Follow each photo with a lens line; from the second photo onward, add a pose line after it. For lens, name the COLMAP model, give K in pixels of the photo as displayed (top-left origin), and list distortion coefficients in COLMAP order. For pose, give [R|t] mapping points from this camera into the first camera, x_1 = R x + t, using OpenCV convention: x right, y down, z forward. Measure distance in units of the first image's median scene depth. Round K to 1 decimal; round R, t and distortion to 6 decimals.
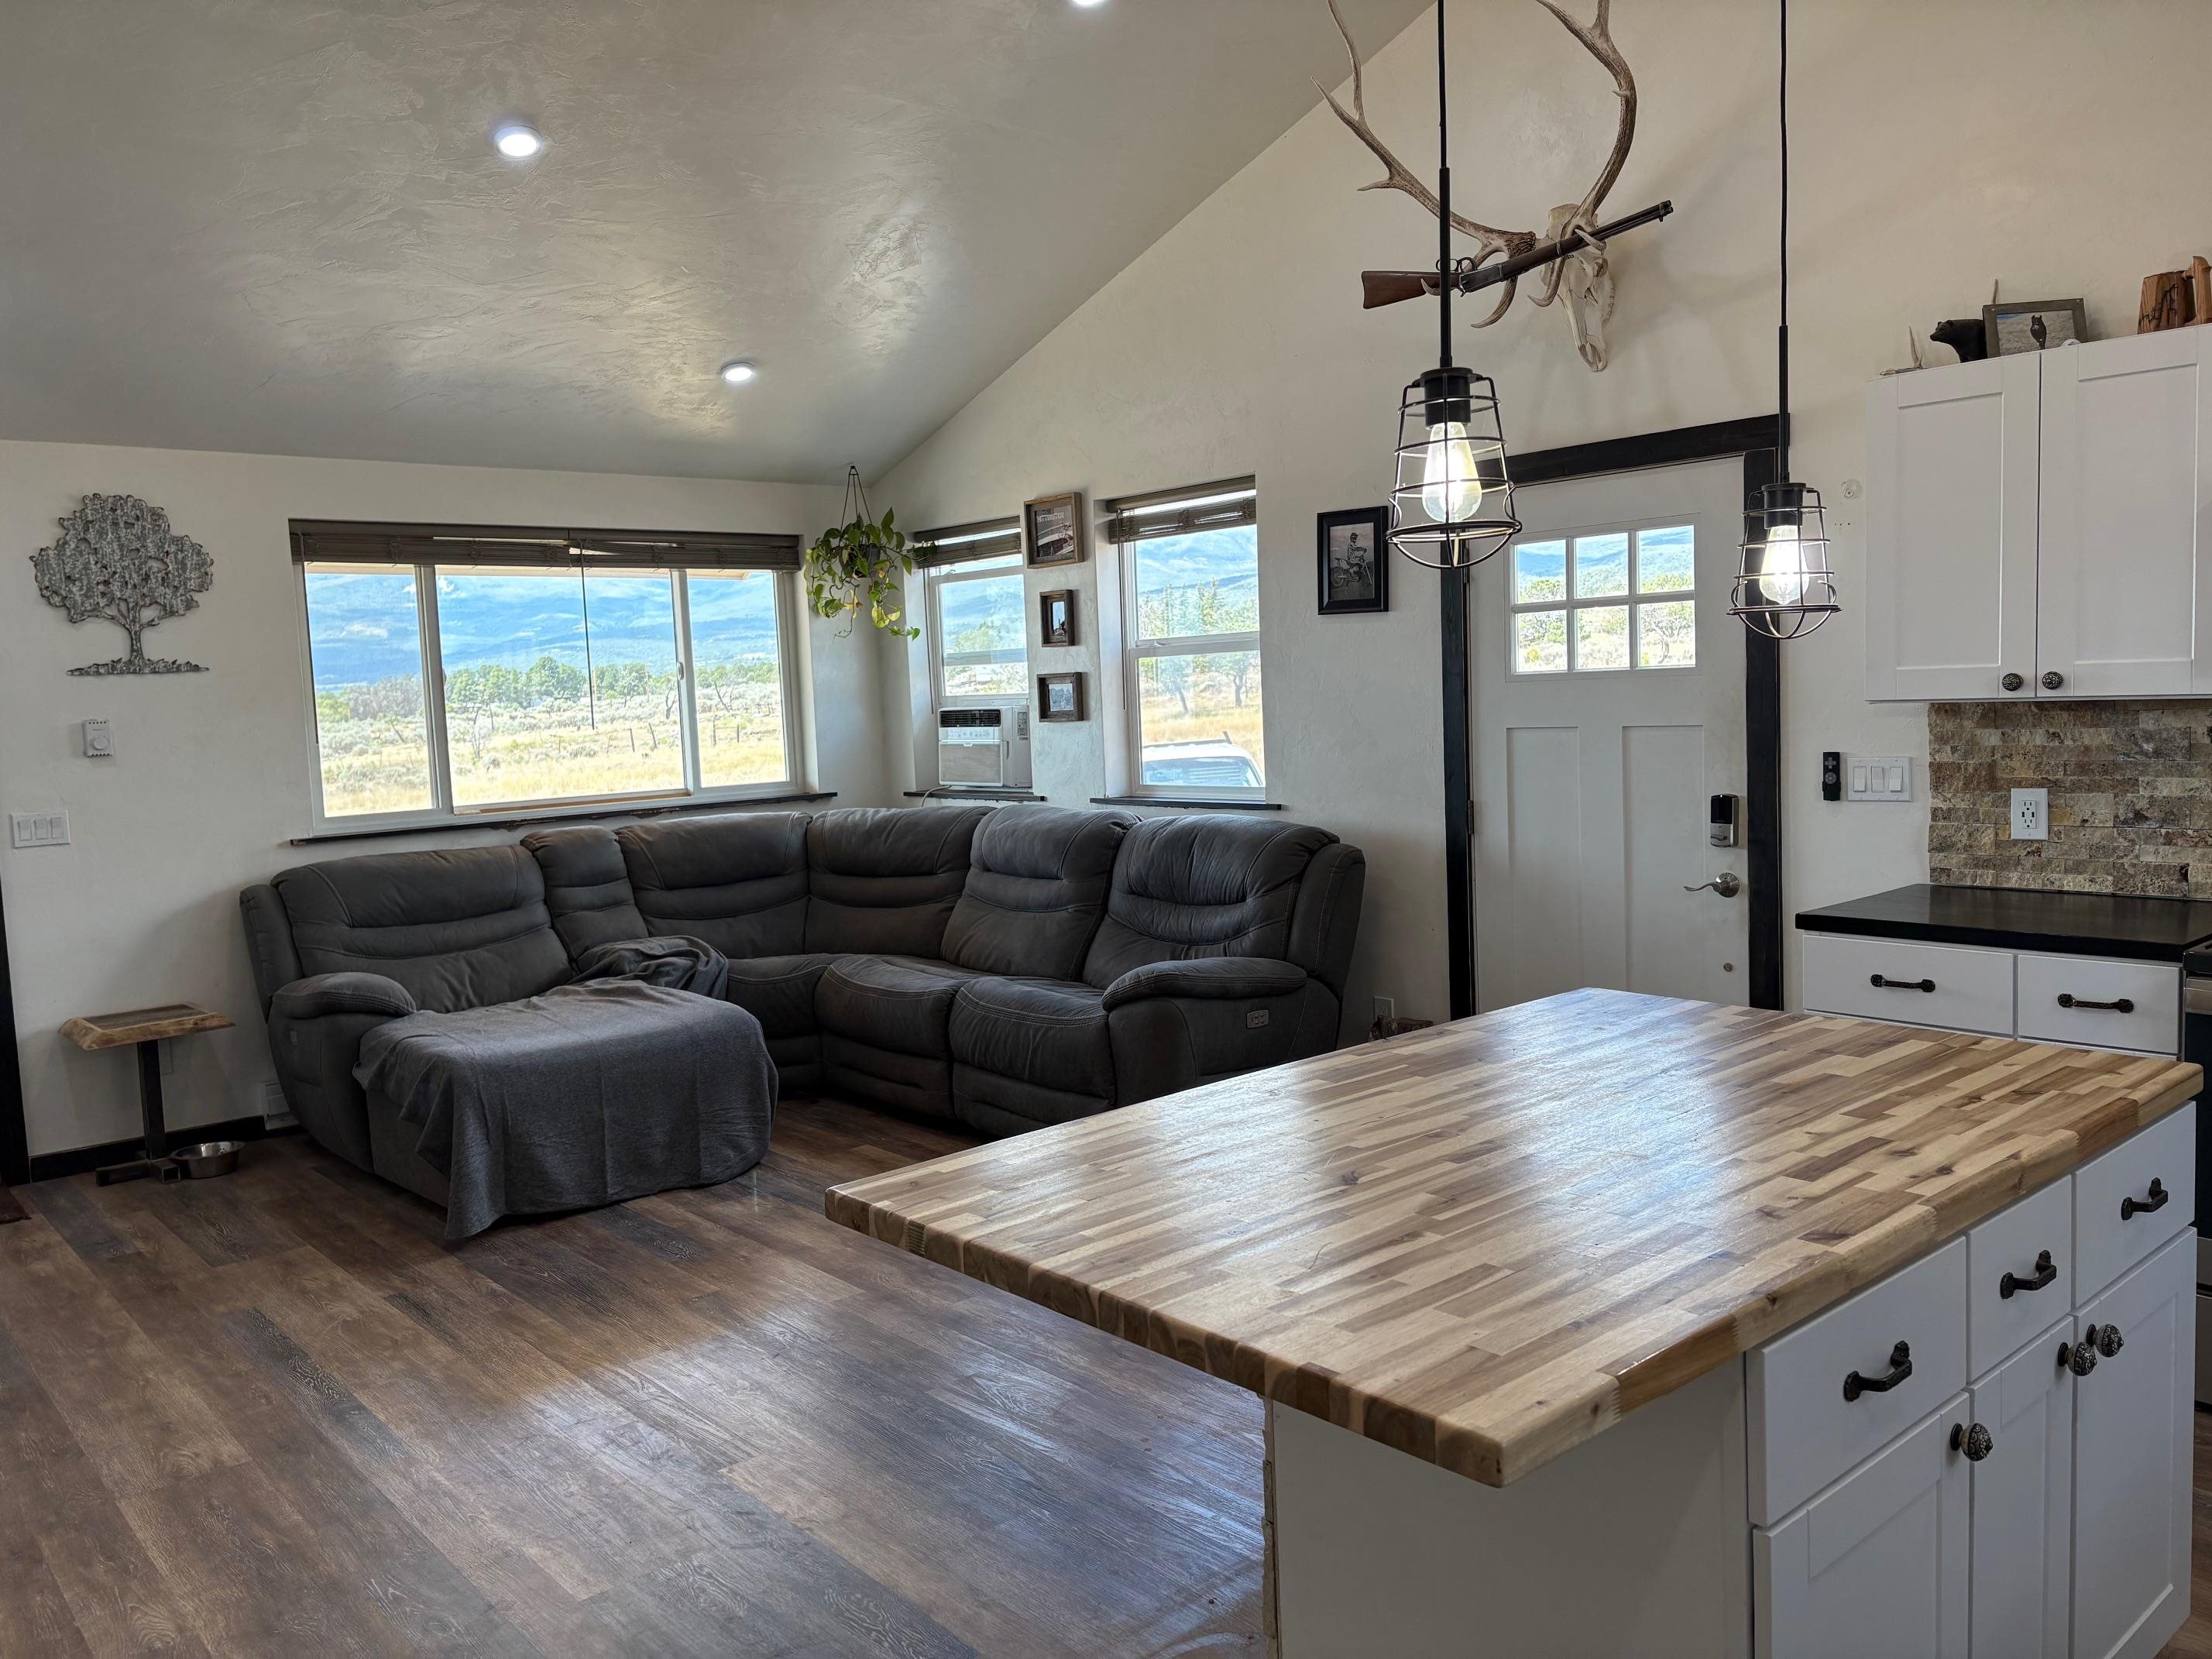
lens RADIAL K [[1657.1, 0, 1106.0], [0, 1657.1, 829.5], [0, 0, 1]] dist [0.079833, -0.089057]
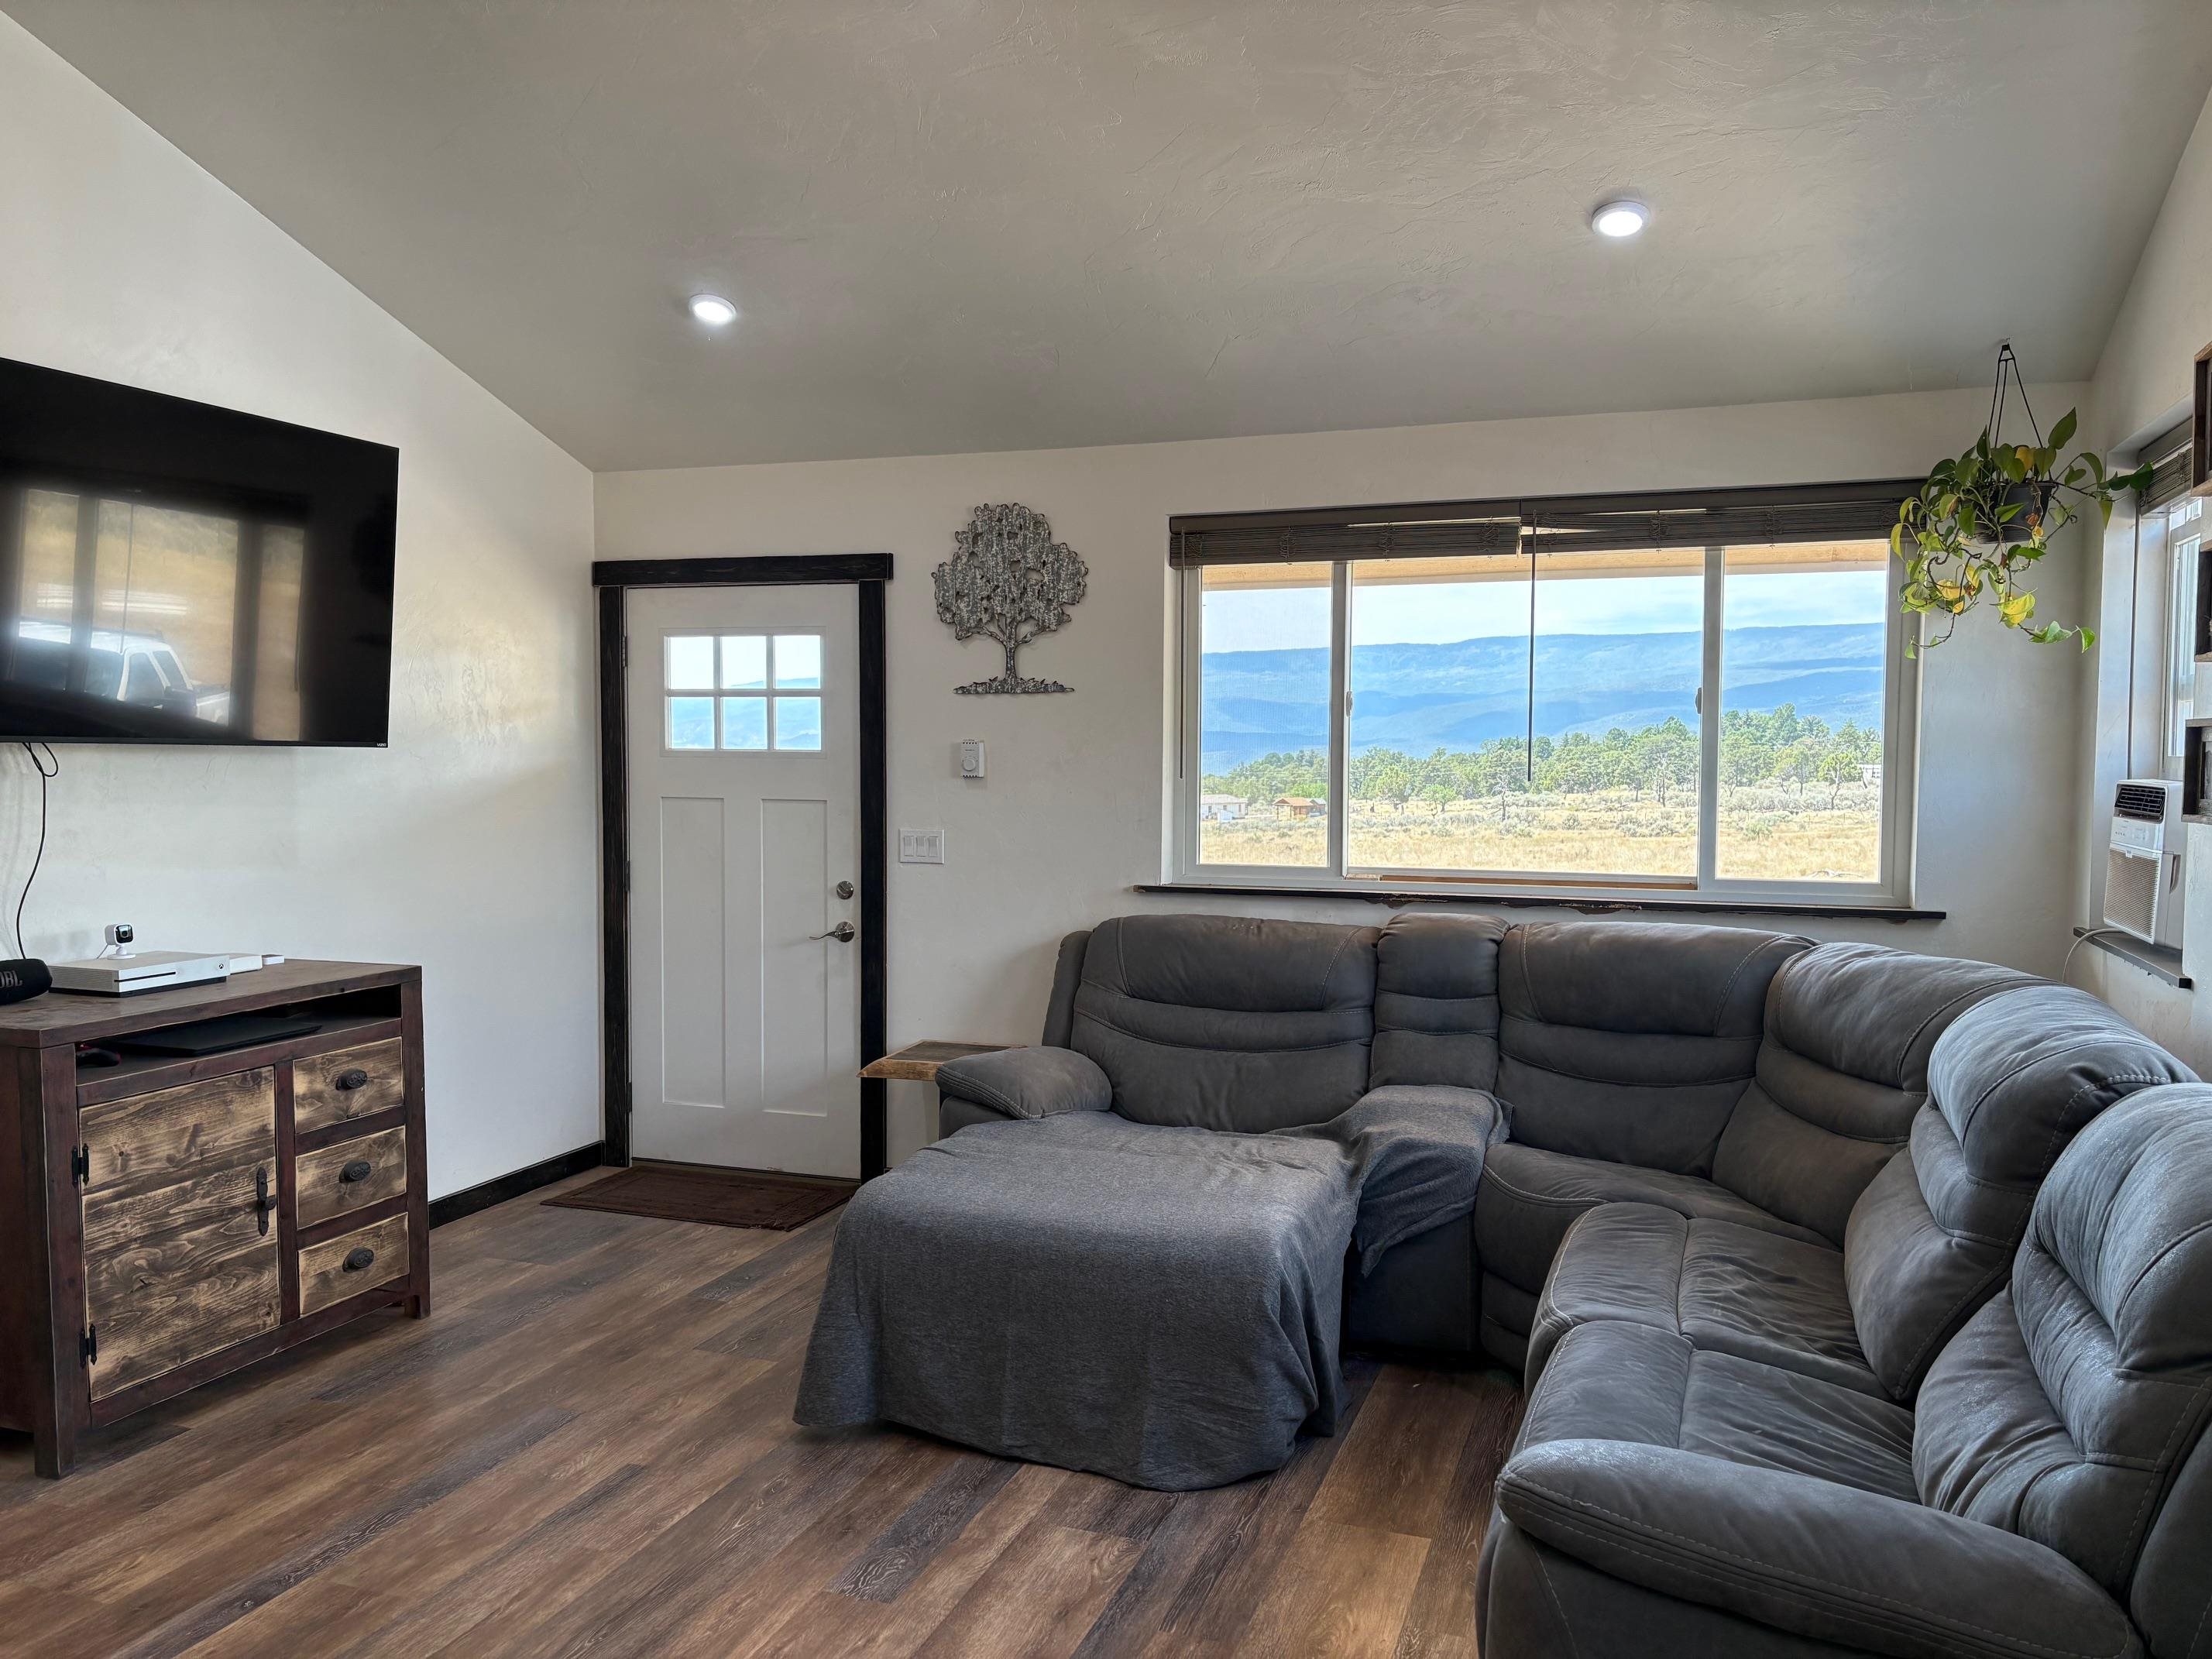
lens RADIAL K [[1656.4, 0, 1100.1], [0, 1656.4, 842.1], [0, 0, 1]] dist [0.054621, -0.055742]
pose [[0.492896, 0.094073, -0.864988, 0.268952], [-0.100284, 0.993655, 0.050922, -0.063579], [0.864290, 0.061645, 0.499203, 0.600596]]
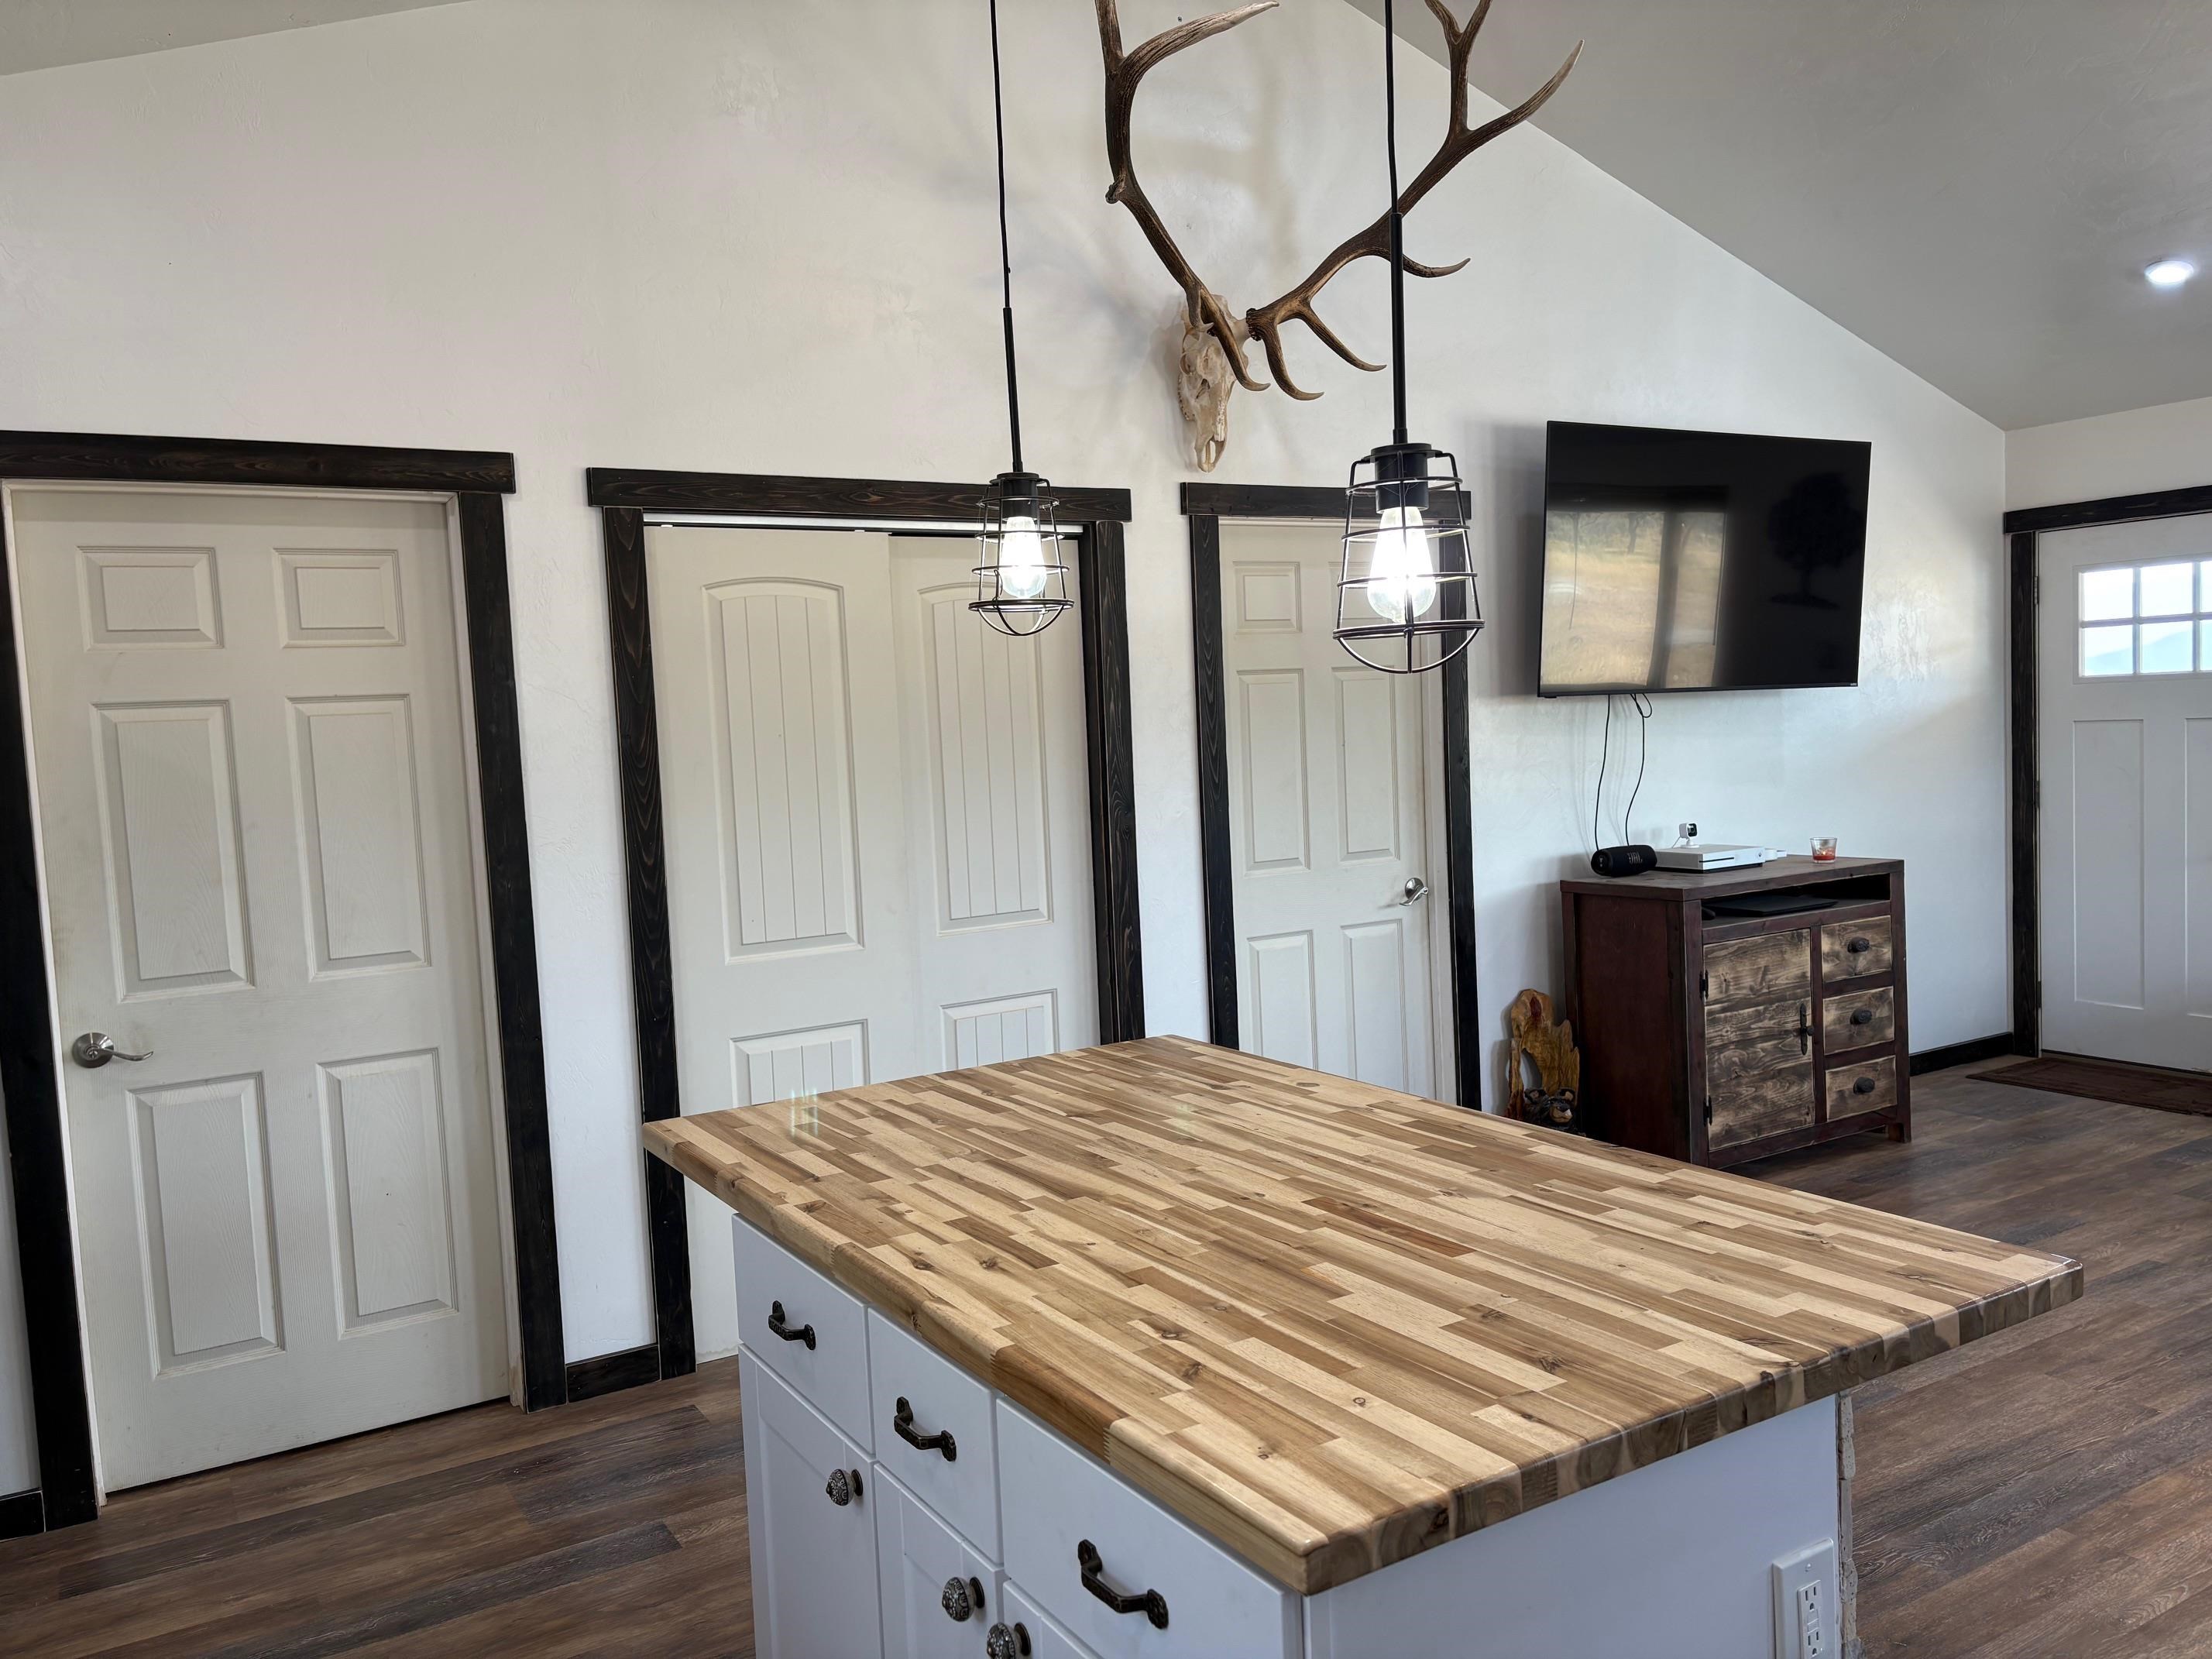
lens RADIAL K [[1665.4, 0, 1110.3], [0, 1665.4, 839.0], [0, 0, 1]] dist [0.020782, 0.007603]
pose [[-0.161910, 0.118700, -0.979641, 0.465531], [-0.033259, 0.991519, 0.125636, -0.053530], [0.986245, 0.052923, -0.156589, 0.419418]]
